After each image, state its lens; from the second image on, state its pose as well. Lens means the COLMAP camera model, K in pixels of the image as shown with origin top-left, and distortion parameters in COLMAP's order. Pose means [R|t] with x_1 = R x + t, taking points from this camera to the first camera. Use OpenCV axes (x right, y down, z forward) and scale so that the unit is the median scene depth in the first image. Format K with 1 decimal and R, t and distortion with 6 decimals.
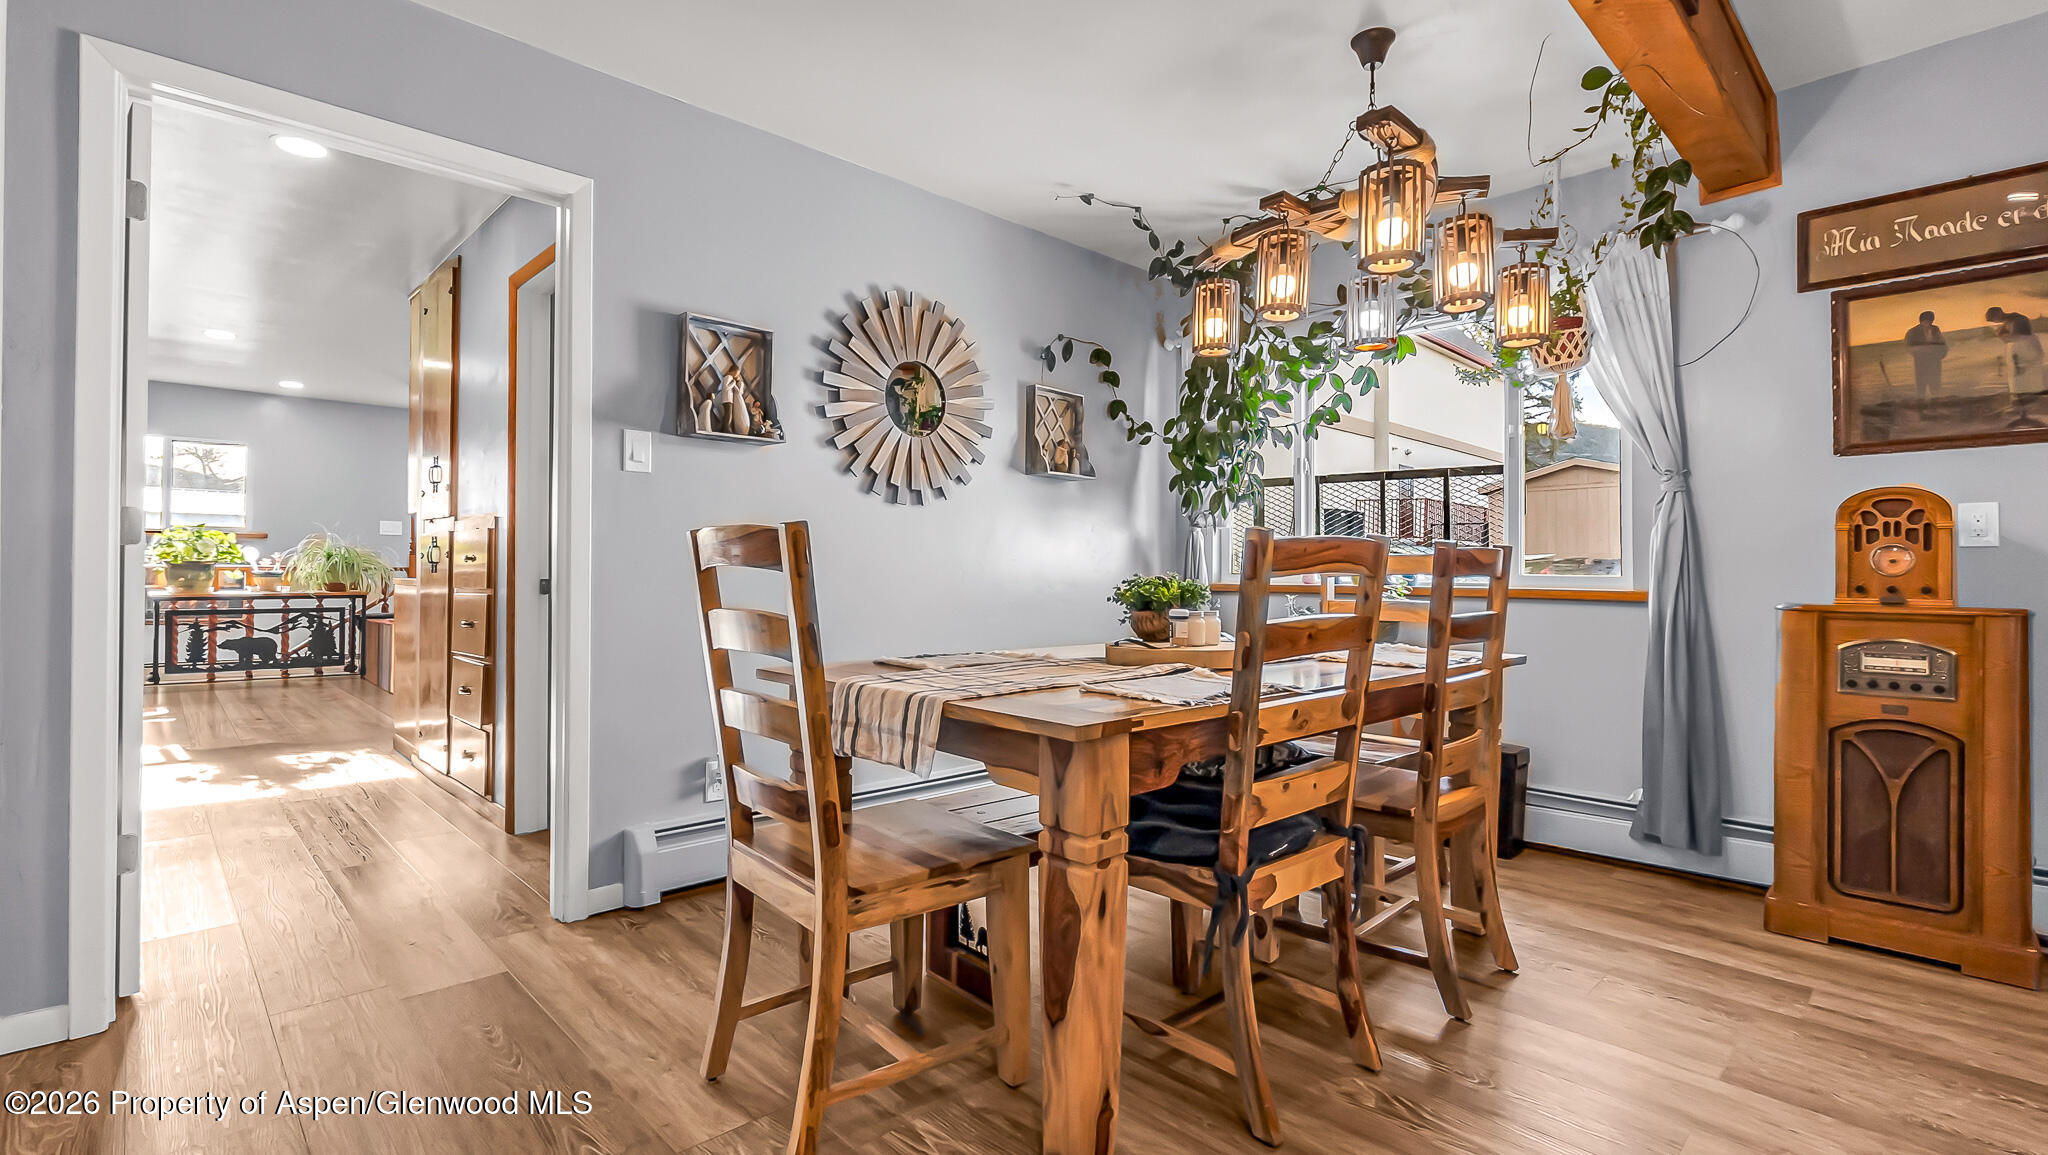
lens RADIAL K [[919.4, 0, 1010.9], [0, 919.4, 566.5], [0, 0, 1]] dist [-0.008804, 0.000276]
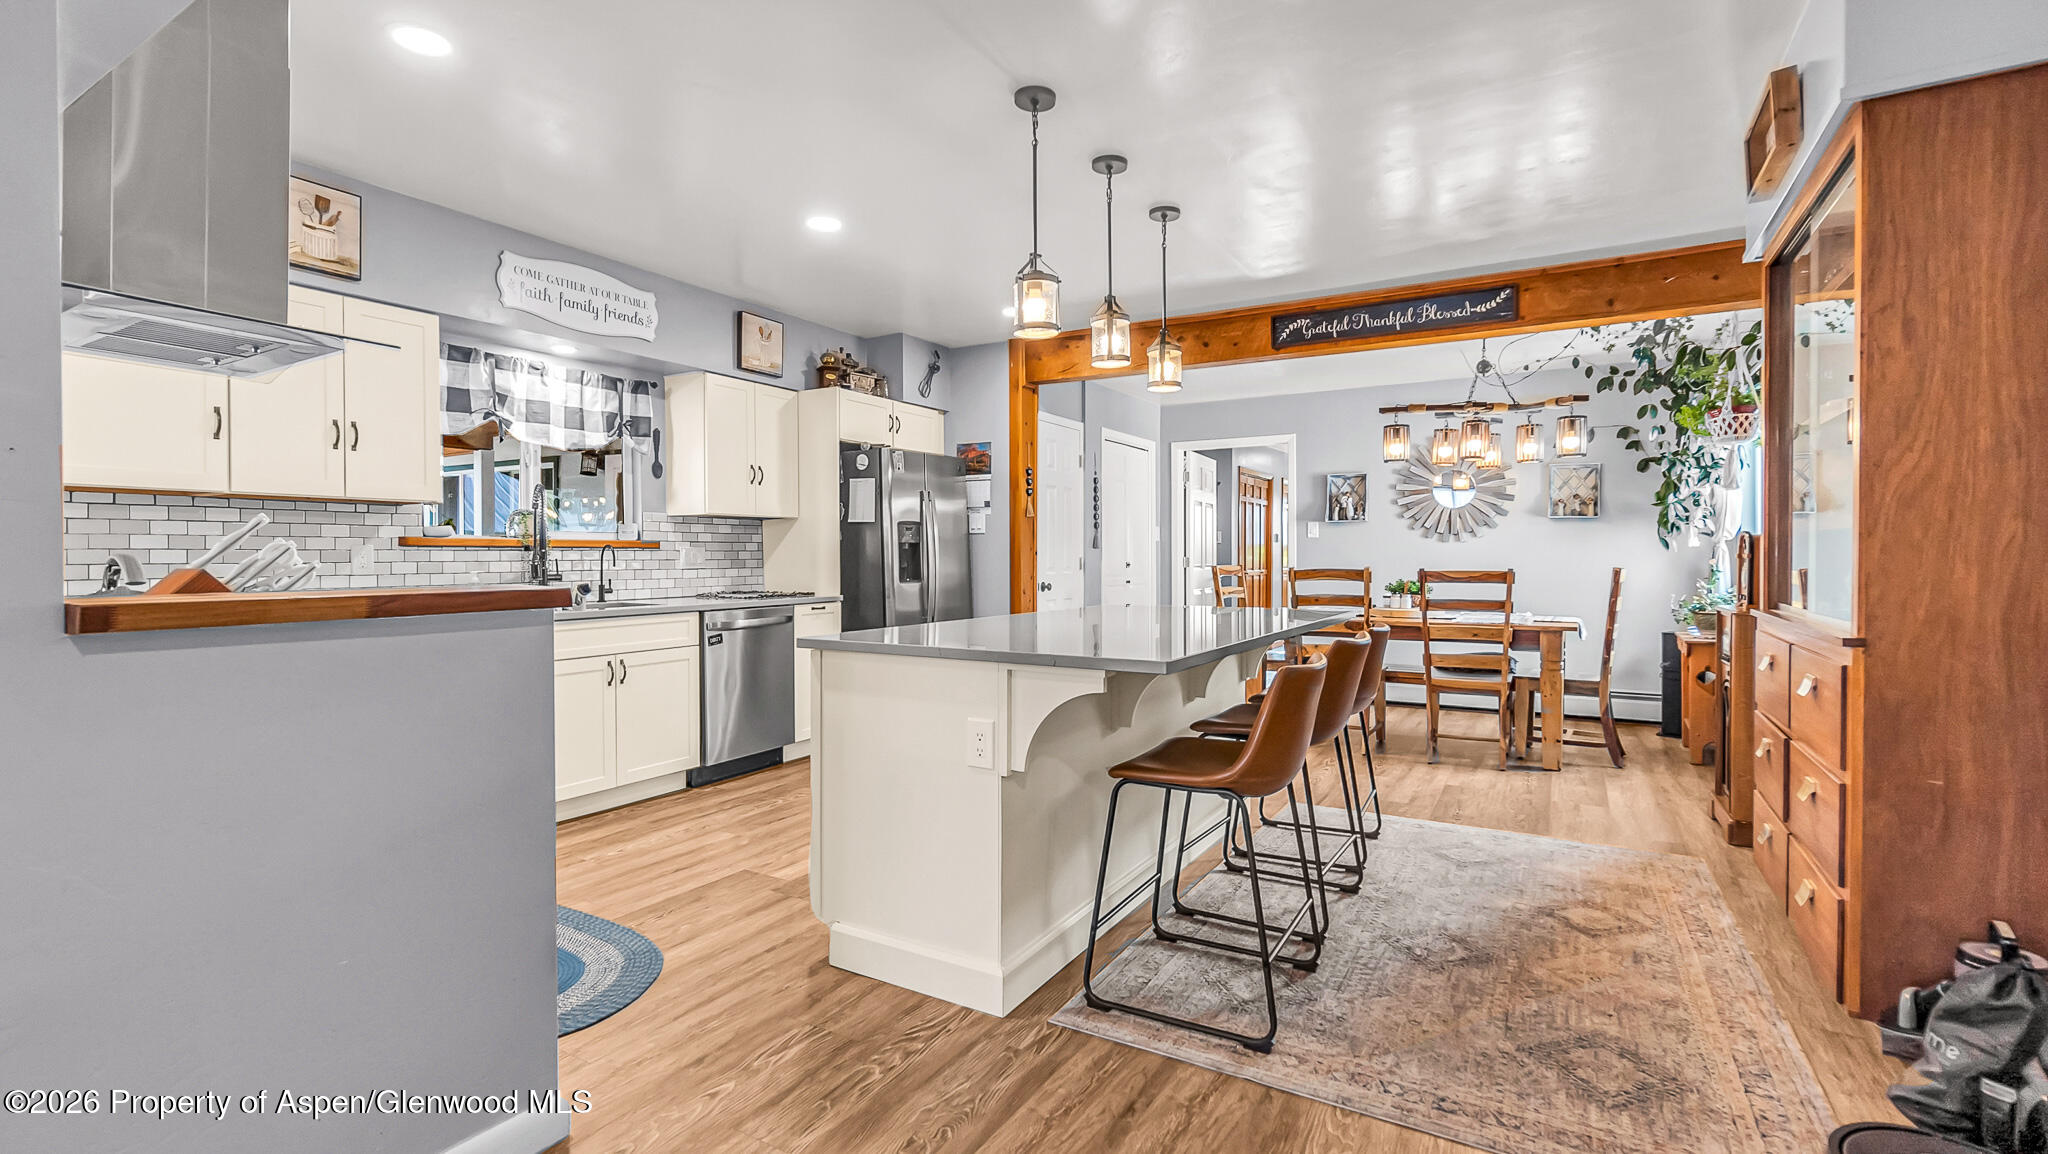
lens RADIAL K [[919.4, 0, 1010.9], [0, 919.4, 566.0], [0, 0, 1]] dist [-0.008804, 0.000276]
pose [[0.253817, 0.003433, -0.967246, 1.325441], [0.008839, 0.999944, 0.005868, -0.029510], [0.967212, -0.010039, 0.253772, -0.357380]]
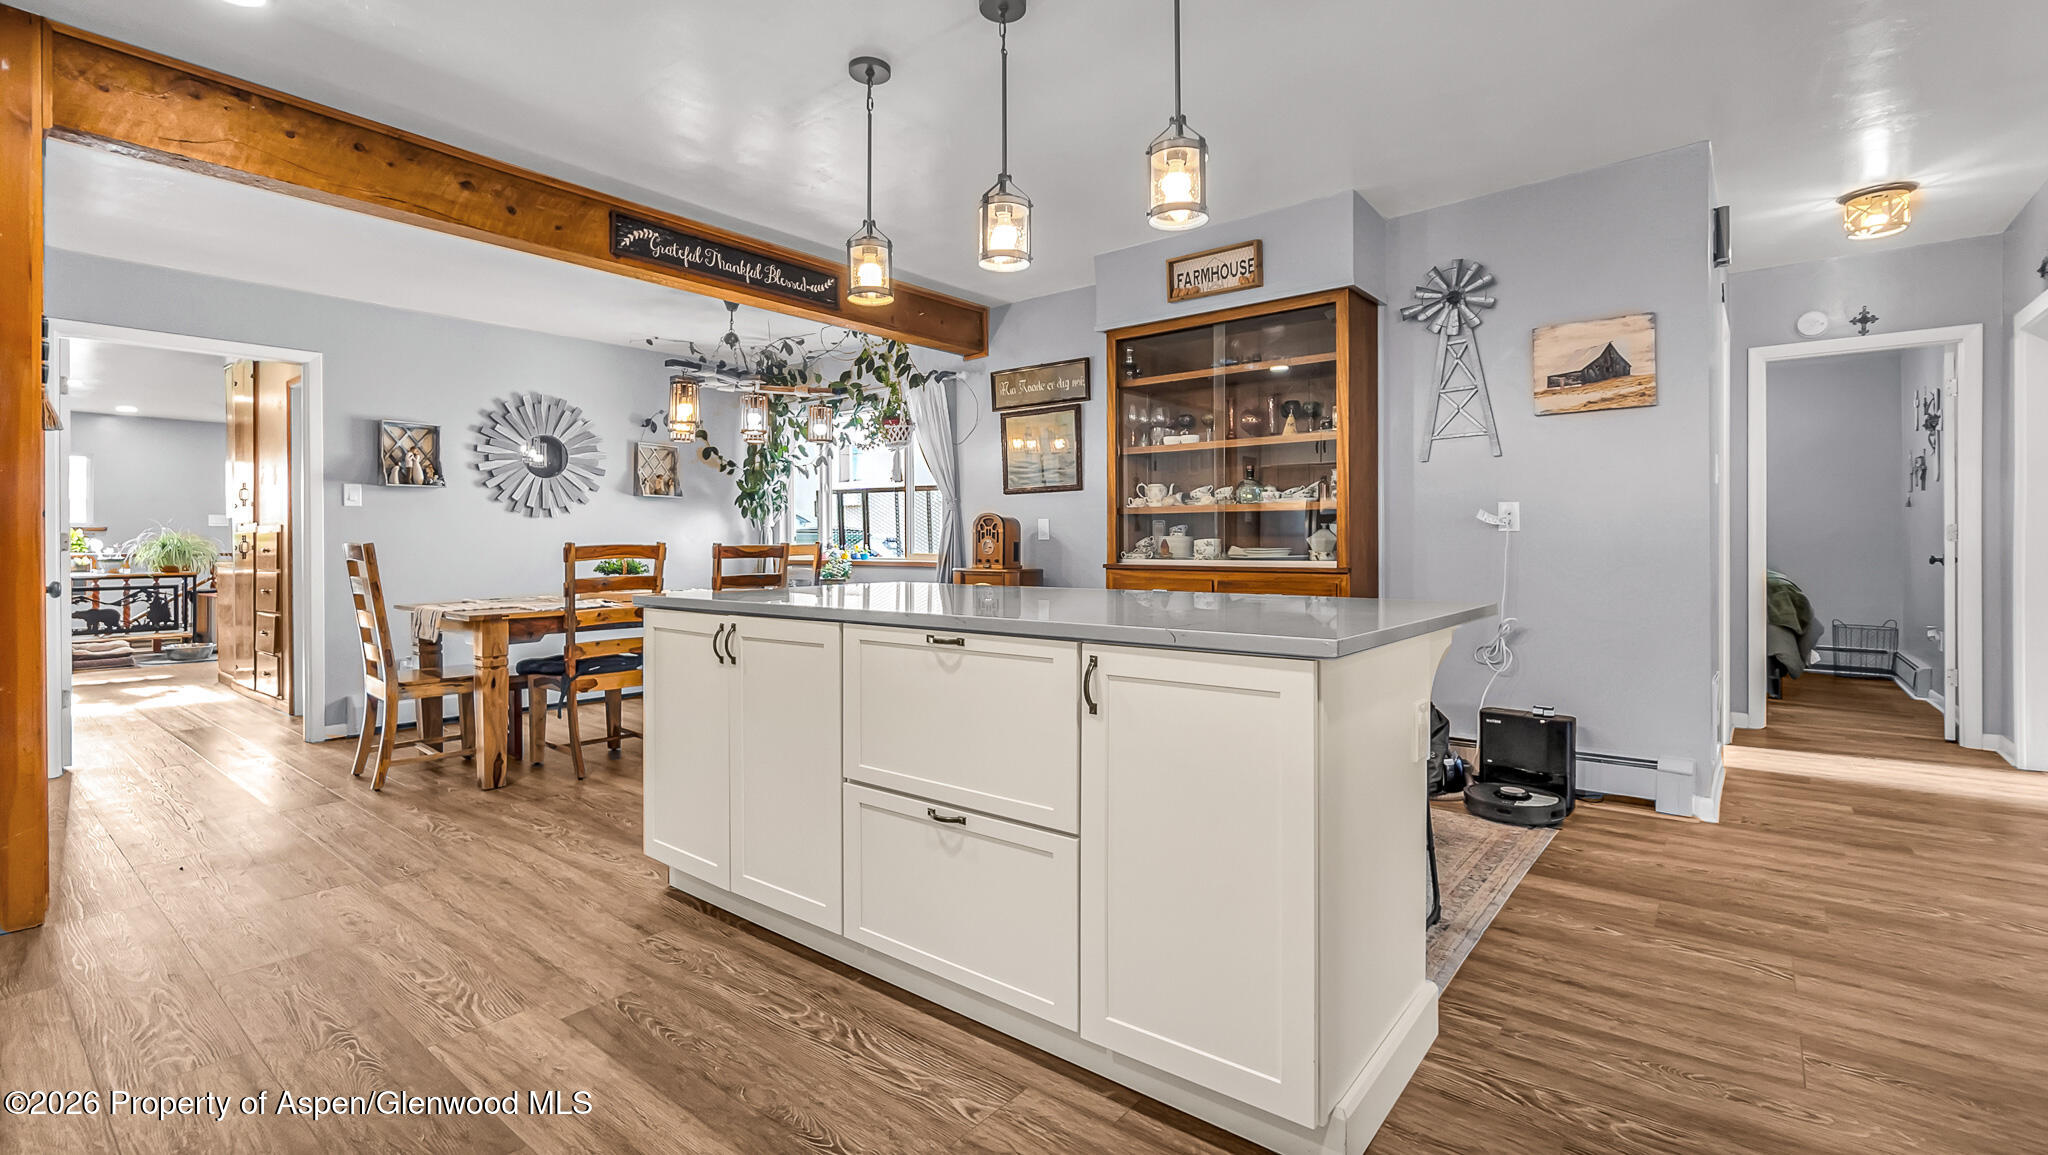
lens RADIAL K [[897.8, 0, 1028.2], [0, 897.8, 547.1], [0, 0, 1]] dist [-0.001792, -0.000327]
pose [[0.991362, -0.010708, 0.130714, 0.487662], [0.009403, 0.999900, 0.010595, -0.017818], [-0.130814, -0.009275, 0.991364, -0.673899]]
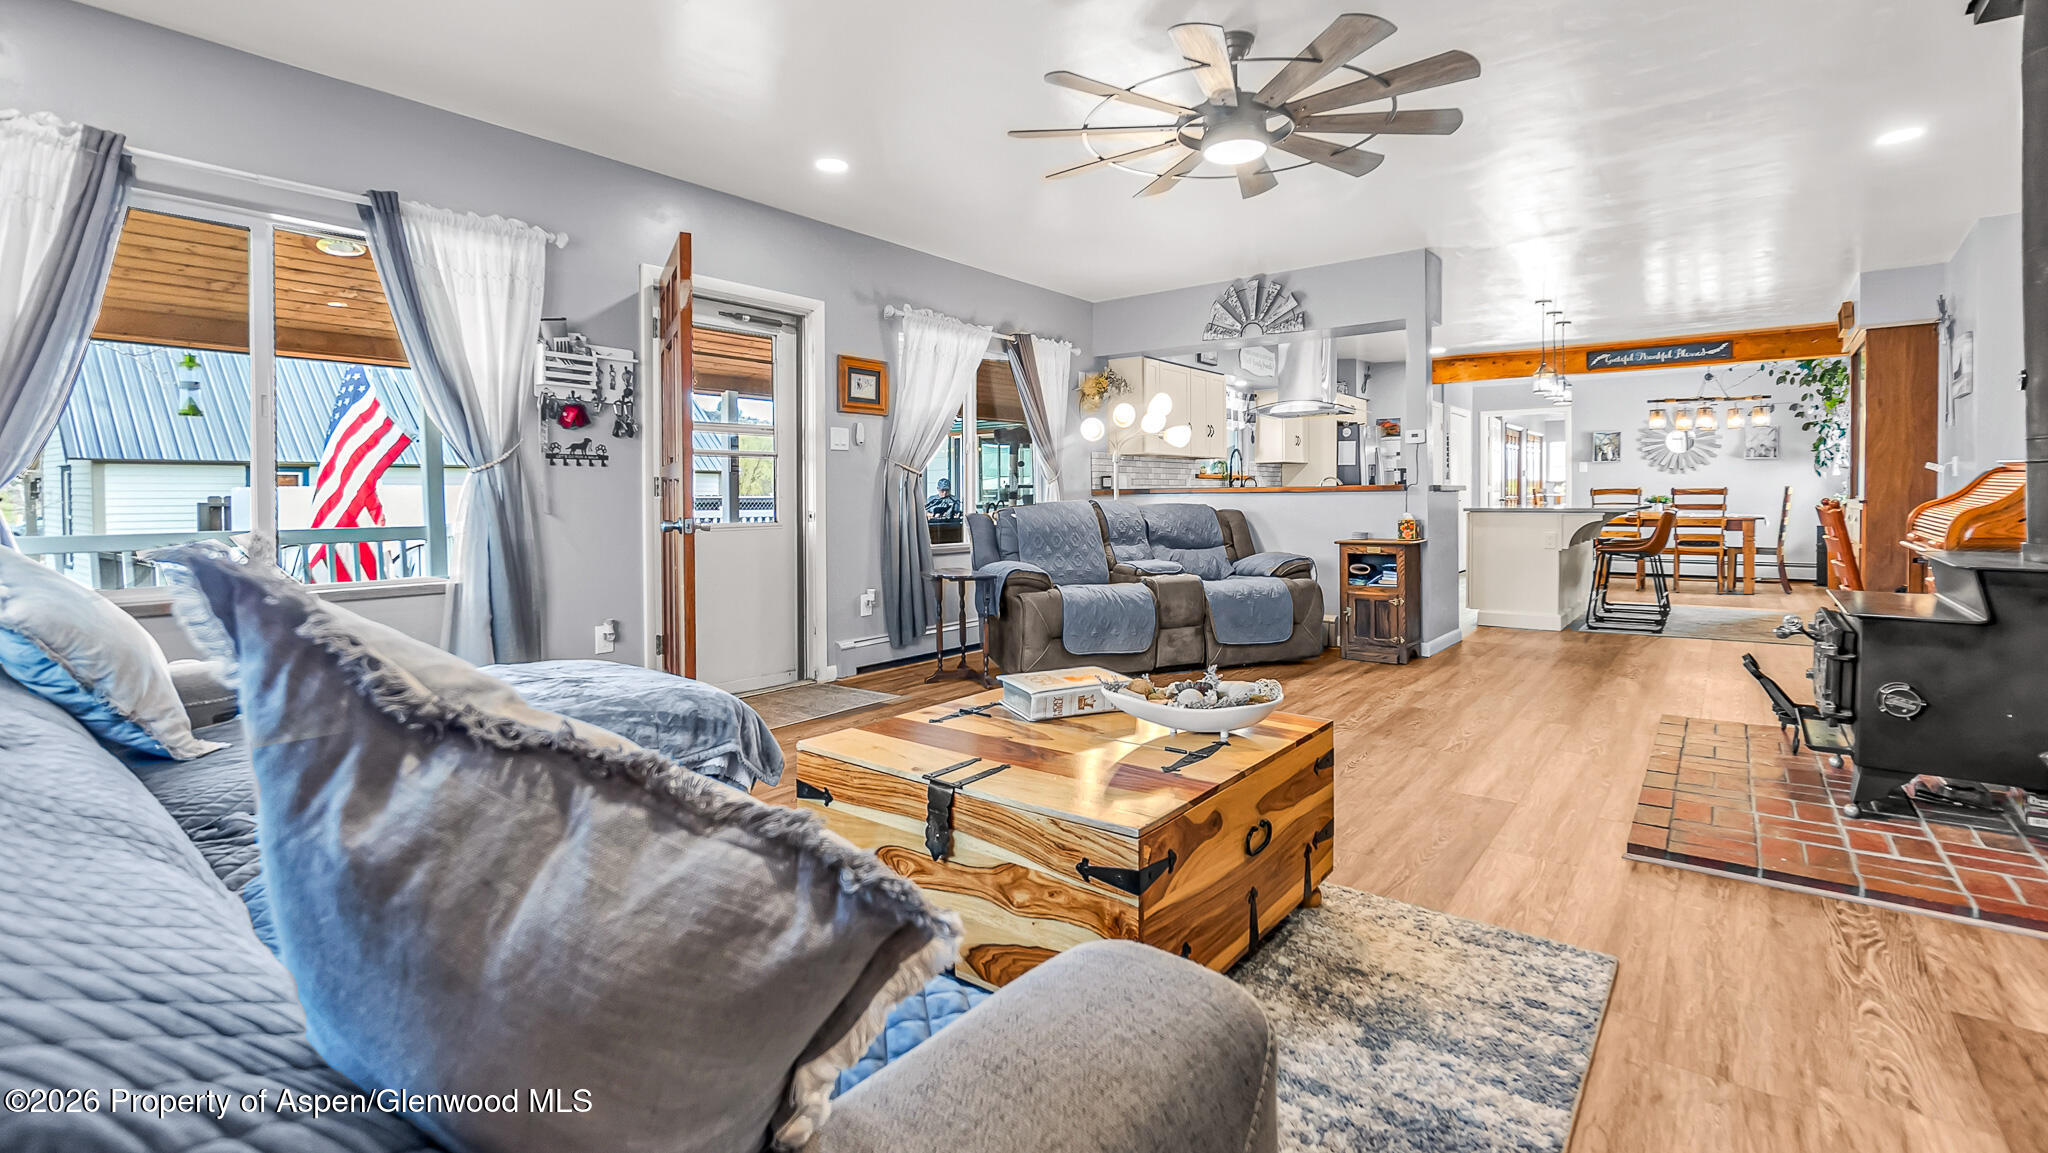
lens RADIAL K [[919.2, 0, 1022.0], [0, 919.2, 513.9], [0, 0, 1]] dist [-0.015018, 0.000170]
pose [[0.132537, 0.011194, -0.991115, 2.329248], [0.012220, 0.999842, 0.012927, 0.003518], [0.991103, -0.013824, 0.132380, -1.441232]]
